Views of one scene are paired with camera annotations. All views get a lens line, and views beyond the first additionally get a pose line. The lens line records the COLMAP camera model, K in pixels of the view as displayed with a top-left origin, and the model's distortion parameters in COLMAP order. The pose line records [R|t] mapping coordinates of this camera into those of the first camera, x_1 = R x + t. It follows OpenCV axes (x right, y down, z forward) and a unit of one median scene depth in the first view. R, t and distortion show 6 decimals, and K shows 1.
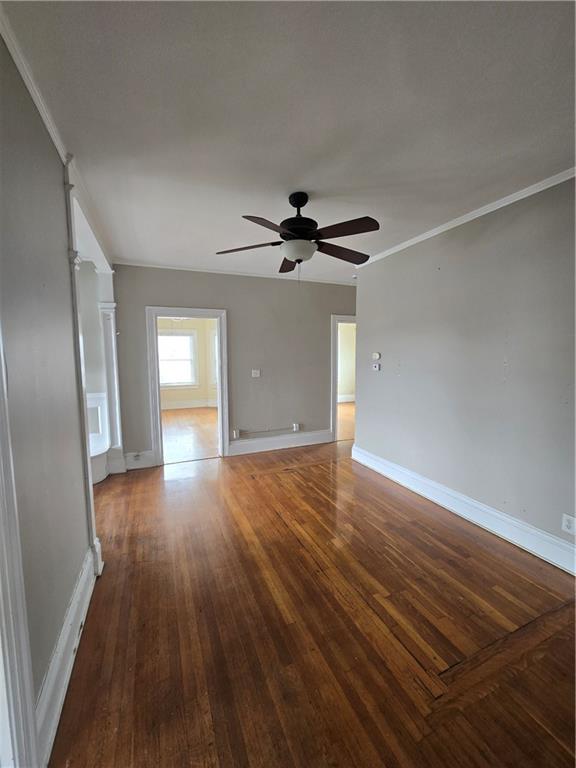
lens RADIAL K [[316.6, 0, 292.6], [0, 316.6, 385.0], [0, 0, 1]] dist [0.001194, 0.000737]
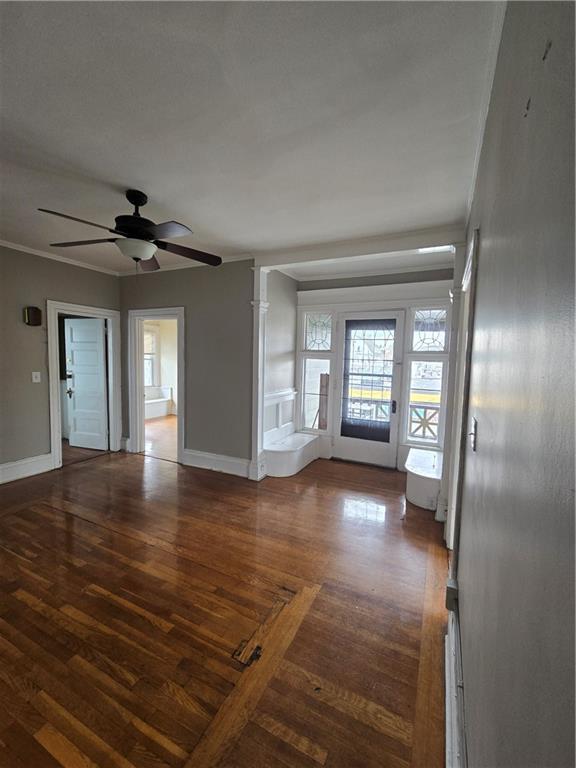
lens RADIAL K [[308.6, 0, 288.0], [0, 308.6, 384.0], [0, 0, 1]] dist [-0.001811, -0.000177]
pose [[-0.756043, 0.035032, -0.653583, 0.228407], [-0.081792, 0.985682, 0.147447, -0.139235], [0.649391, 0.164934, -0.742353, 1.550023]]
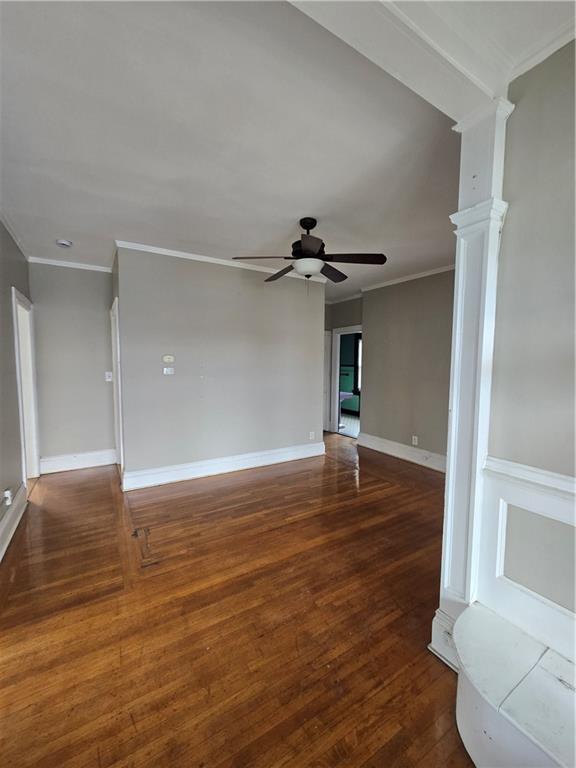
lens RADIAL K [[316.6, 0, 292.6], [0, 316.6, 385.0], [0, 0, 1]] dist [0.001194, 0.000737]
pose [[-0.153550, -0.070784, 0.985602, -0.838735], [0.085463, 0.992742, 0.084612, -0.073319], [-0.984438, 0.097225, -0.146386, 0.935775]]
